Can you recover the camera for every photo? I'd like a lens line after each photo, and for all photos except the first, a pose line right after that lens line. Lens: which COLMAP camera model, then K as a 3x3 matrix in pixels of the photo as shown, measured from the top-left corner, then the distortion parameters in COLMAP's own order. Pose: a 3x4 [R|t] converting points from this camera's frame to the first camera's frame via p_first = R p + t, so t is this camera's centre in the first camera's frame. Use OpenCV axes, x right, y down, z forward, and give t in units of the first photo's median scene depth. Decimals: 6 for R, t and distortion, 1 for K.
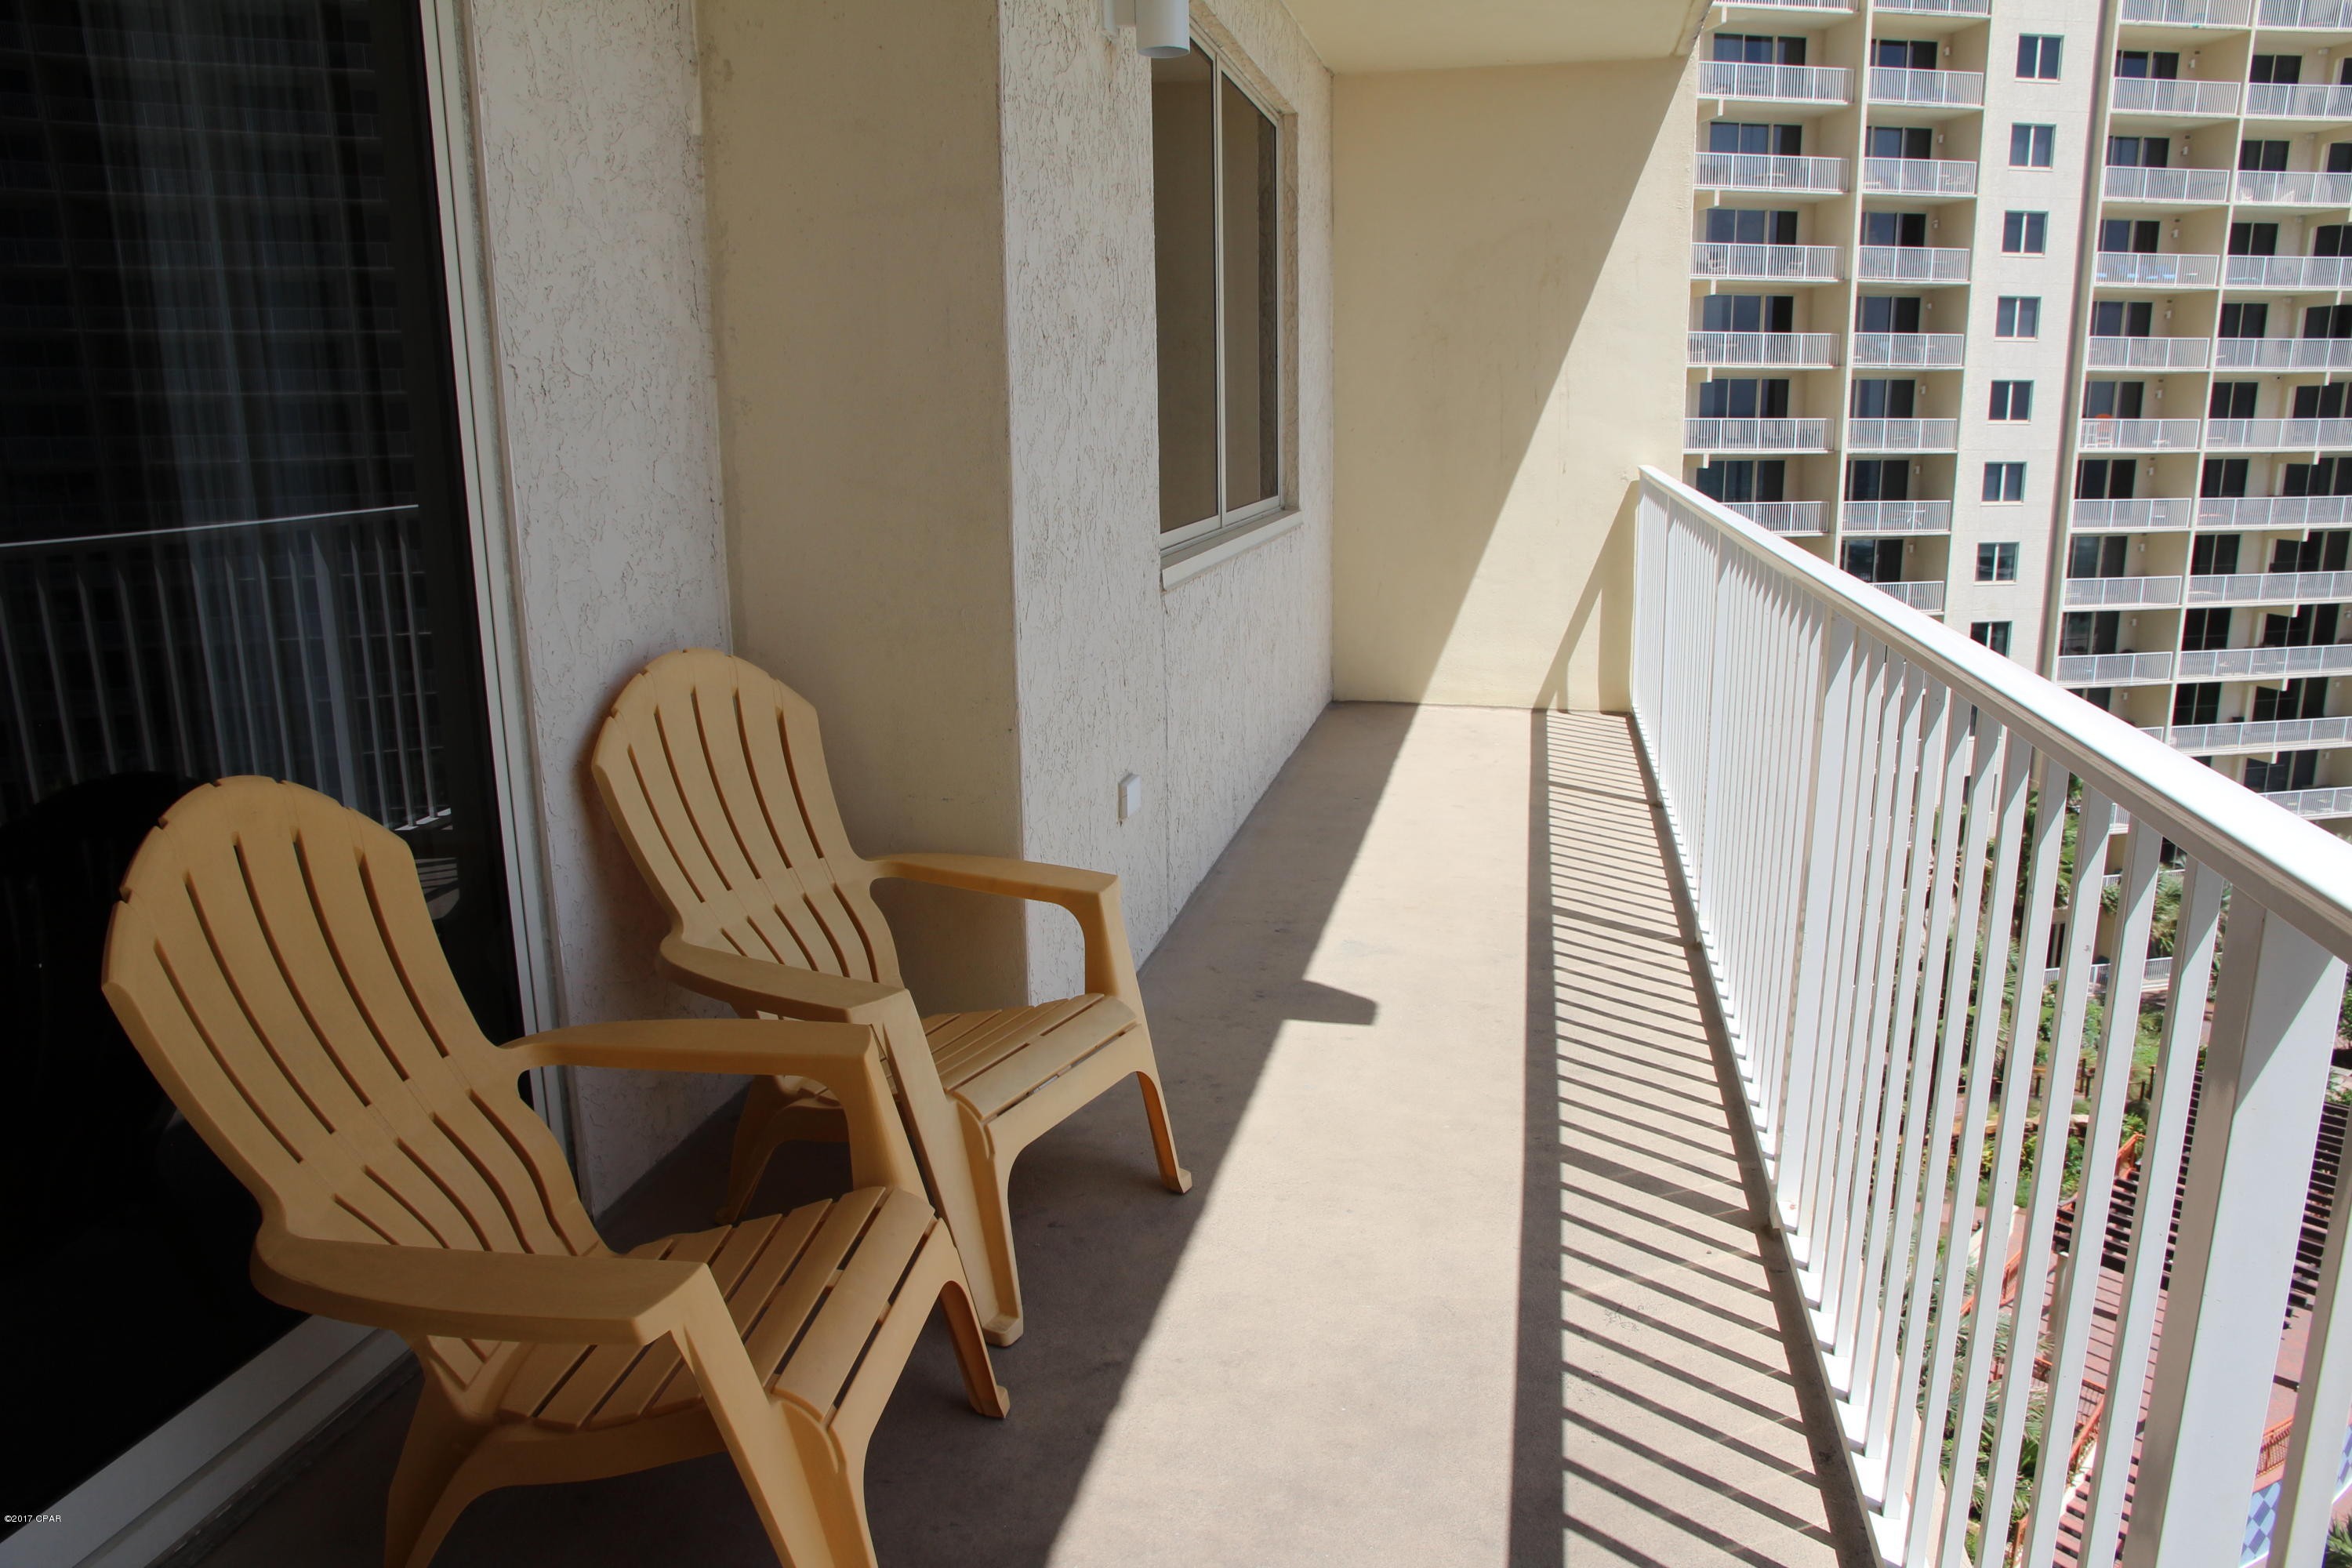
lens RADIAL K [[1619.0, 0, 1200.7], [0, 1619.0, 786.0], [0, 0, 1]] dist [-0.111825, 0.082332]
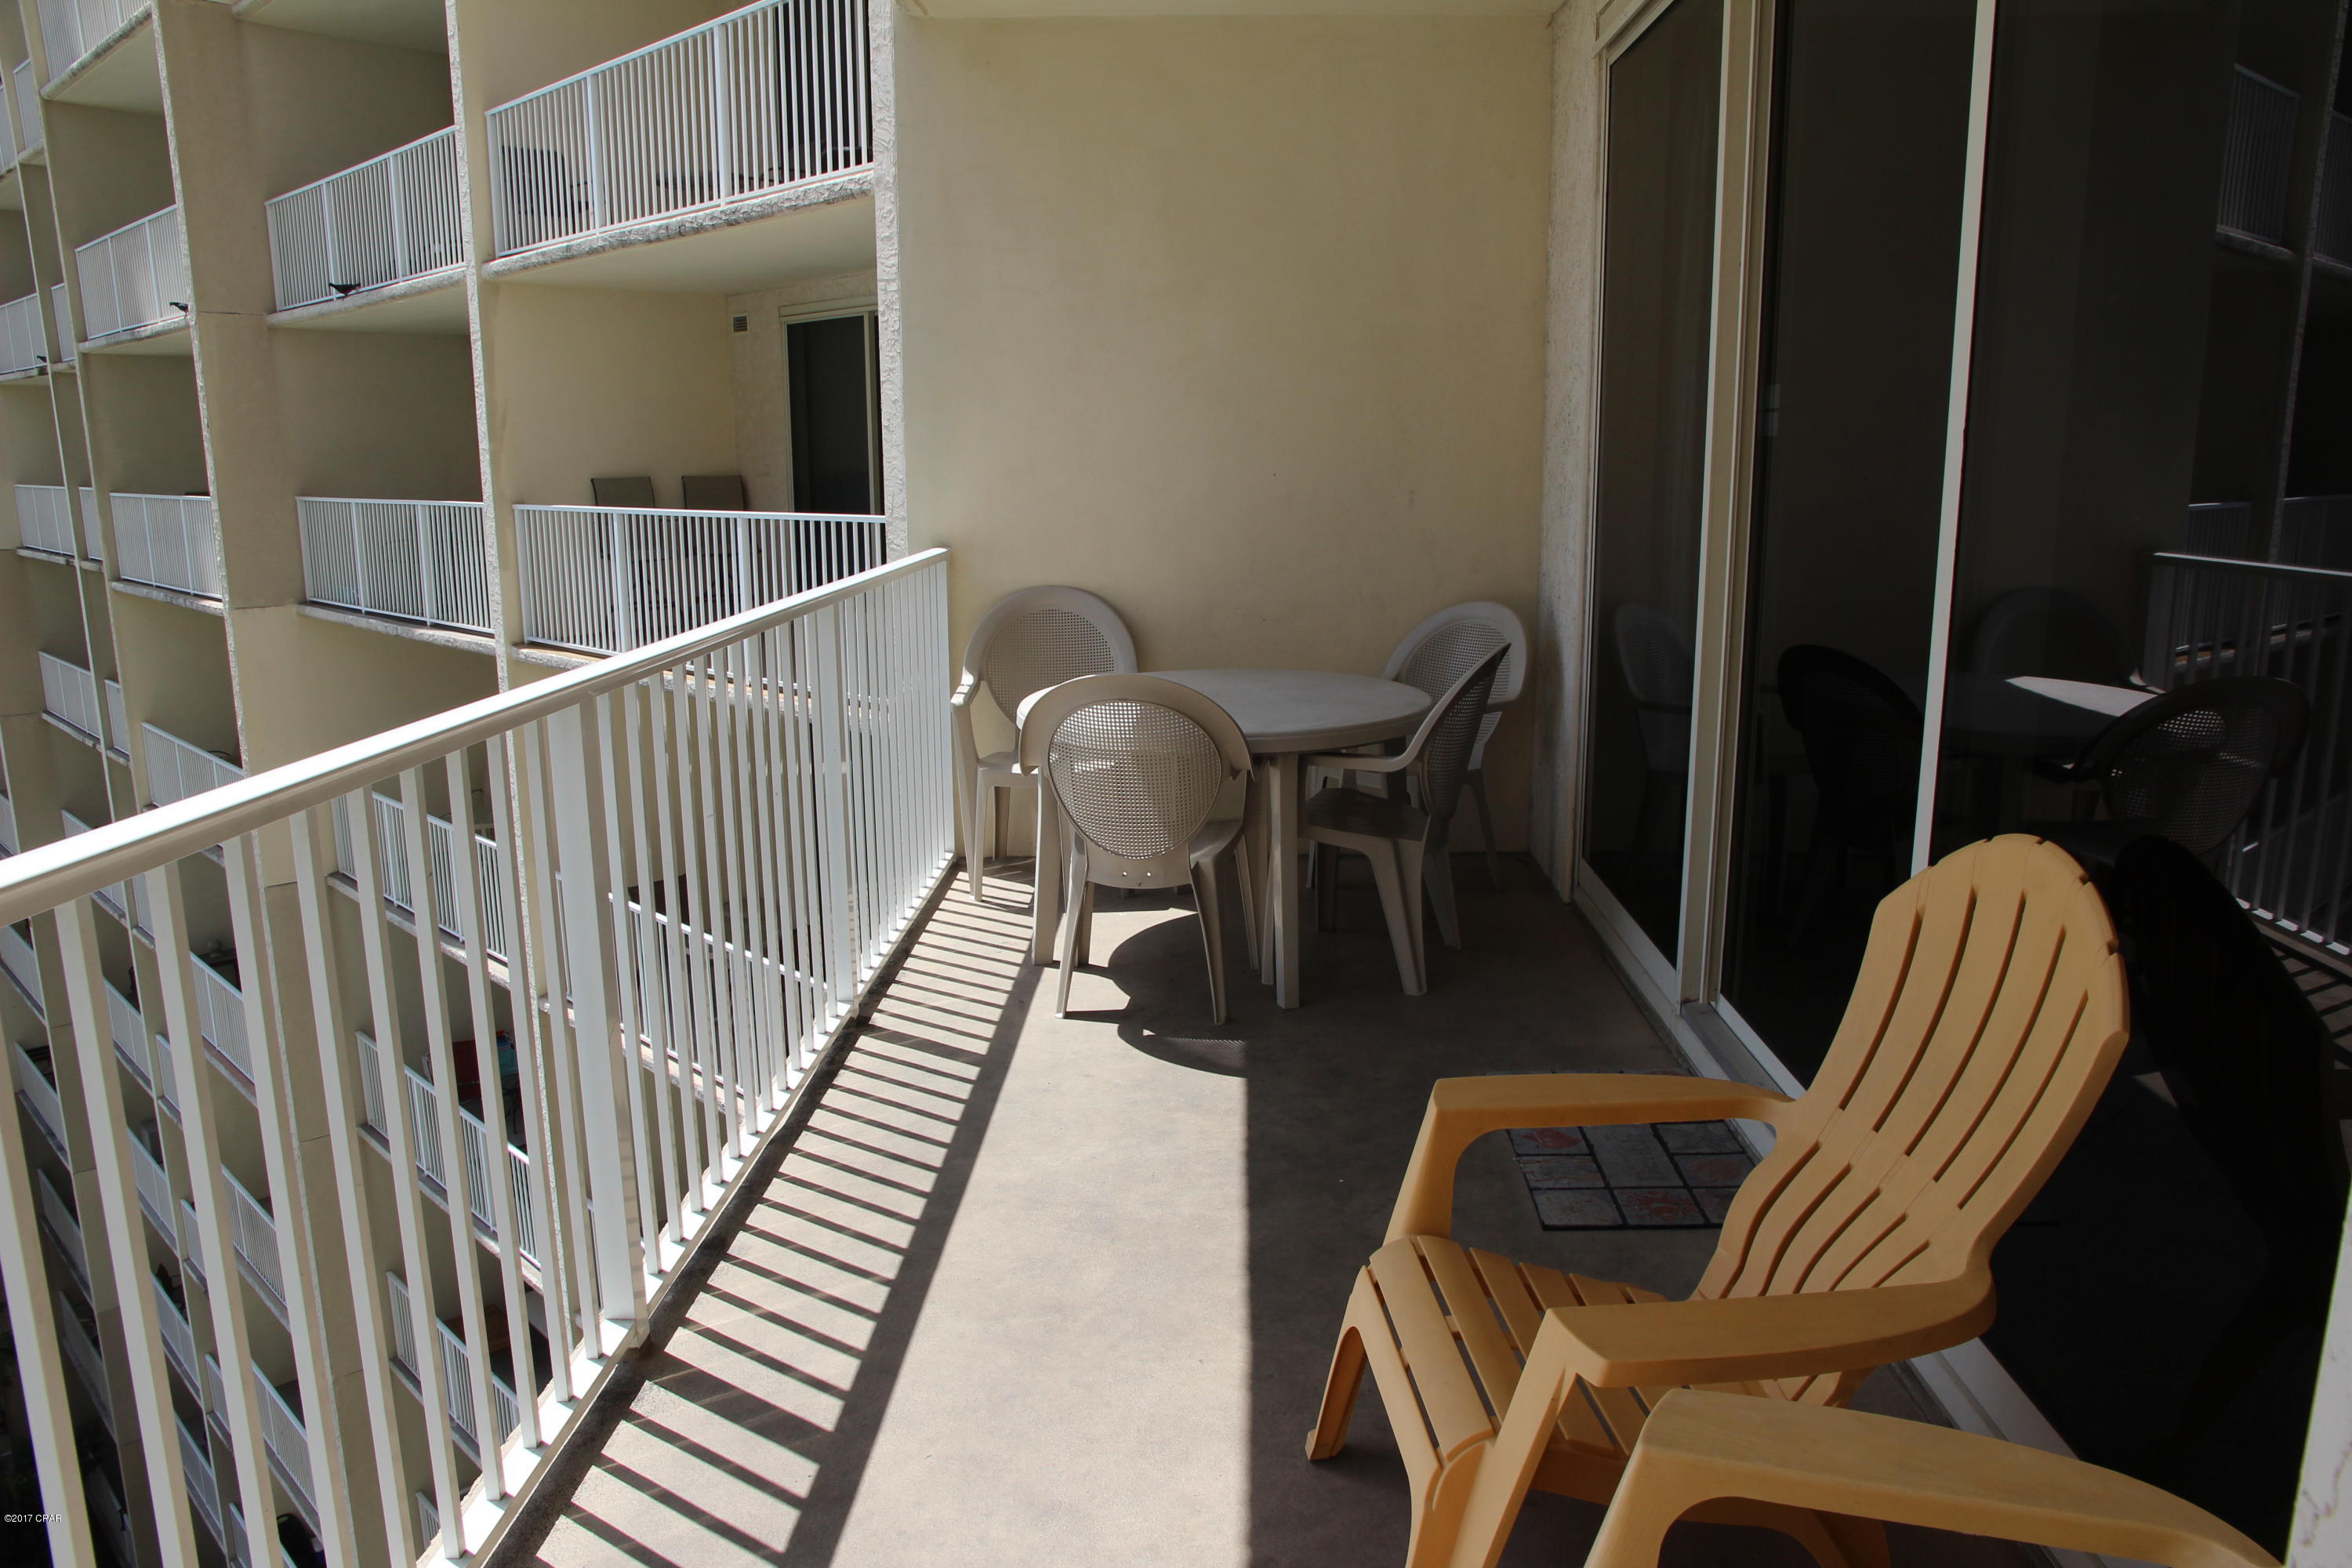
lens RADIAL K [[1619.0, 0, 1200.7], [0, 1619.0, 786.0], [0, 0, 1]] dist [-0.111825, 0.082332]
pose [[-0.935700, -0.262860, -0.235308, 0.377851], [-0.343731, 0.829479, 0.440243, -0.564059], [0.079461, 0.492818, -0.866497, 1.812485]]
